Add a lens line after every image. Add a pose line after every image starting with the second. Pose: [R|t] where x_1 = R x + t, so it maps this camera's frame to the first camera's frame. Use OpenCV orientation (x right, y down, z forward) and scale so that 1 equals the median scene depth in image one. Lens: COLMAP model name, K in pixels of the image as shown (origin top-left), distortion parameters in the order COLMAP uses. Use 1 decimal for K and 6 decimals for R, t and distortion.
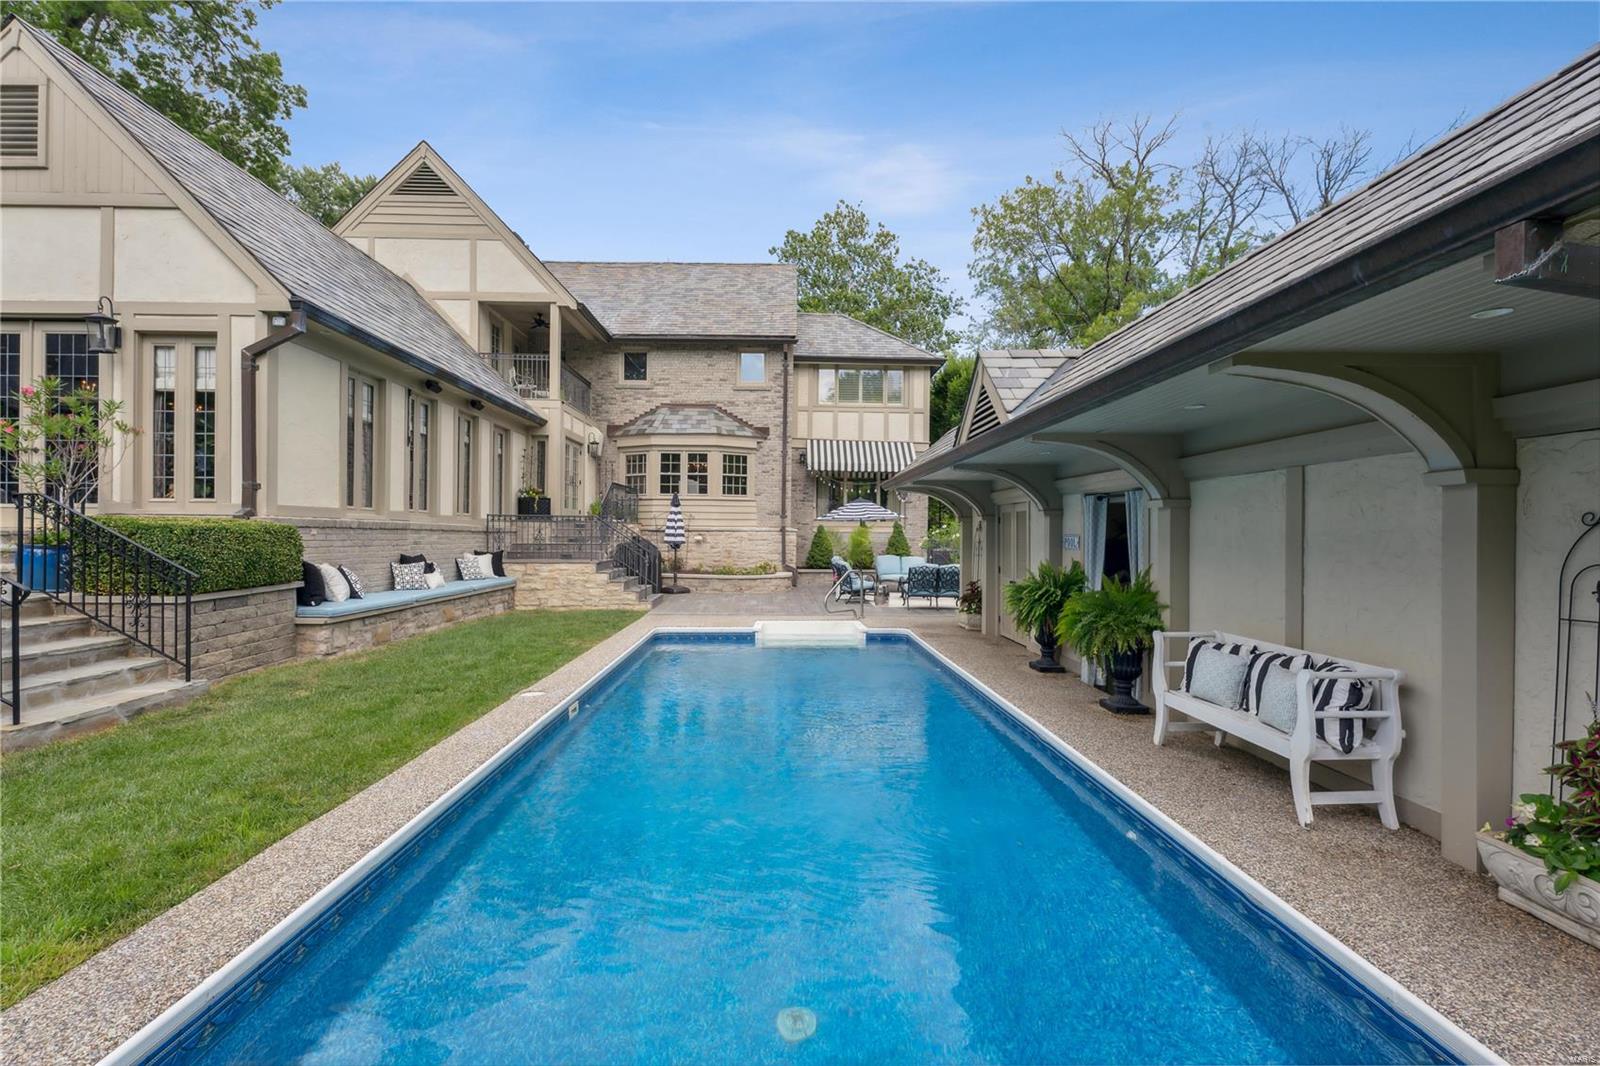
lens RADIAL K [[714.4, 0, 795.0], [0, 714.4, 527.1], [0, 0, 1]] dist [-0.003867, -0.000598]
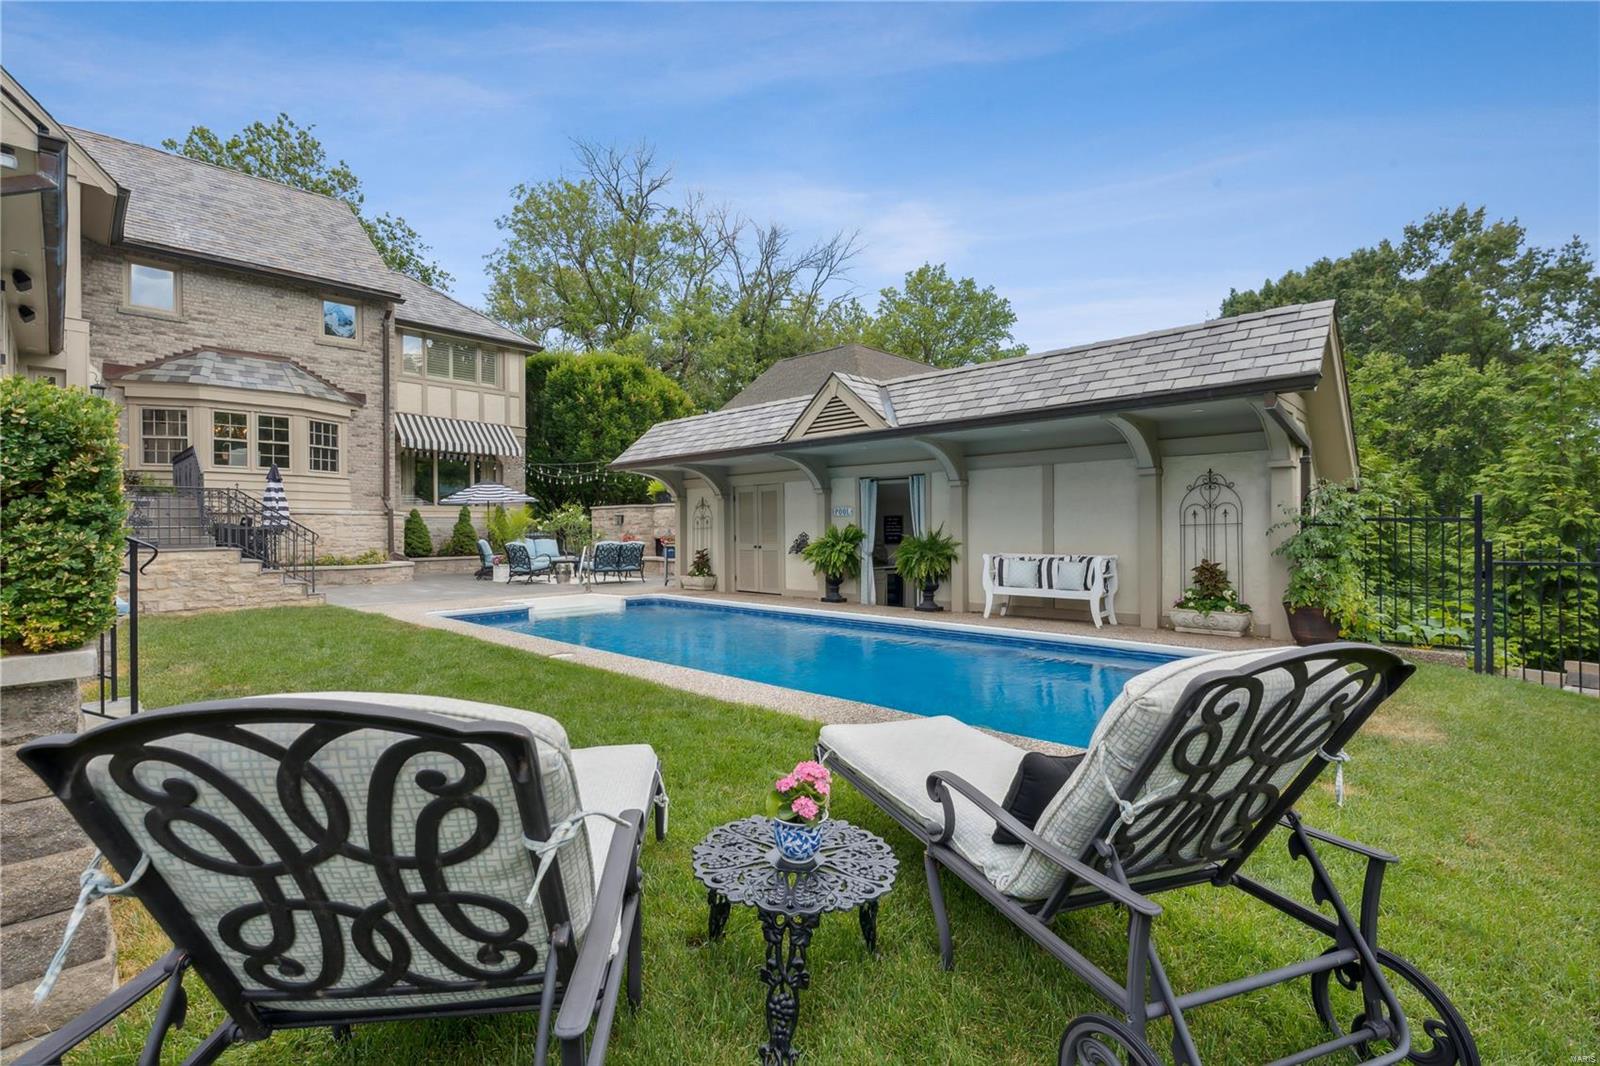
lens RADIAL K [[714.4, 0, 805.6], [0, 714.4, 536.3], [0, 0, 1]] dist [-0.003867, -0.000598]
pose [[0.703126, -0.019796, 0.710790, -0.279608], [0.005528, 0.999734, 0.022375, 0.015326], [-0.711044, -0.011803, 0.703049, 0.016906]]
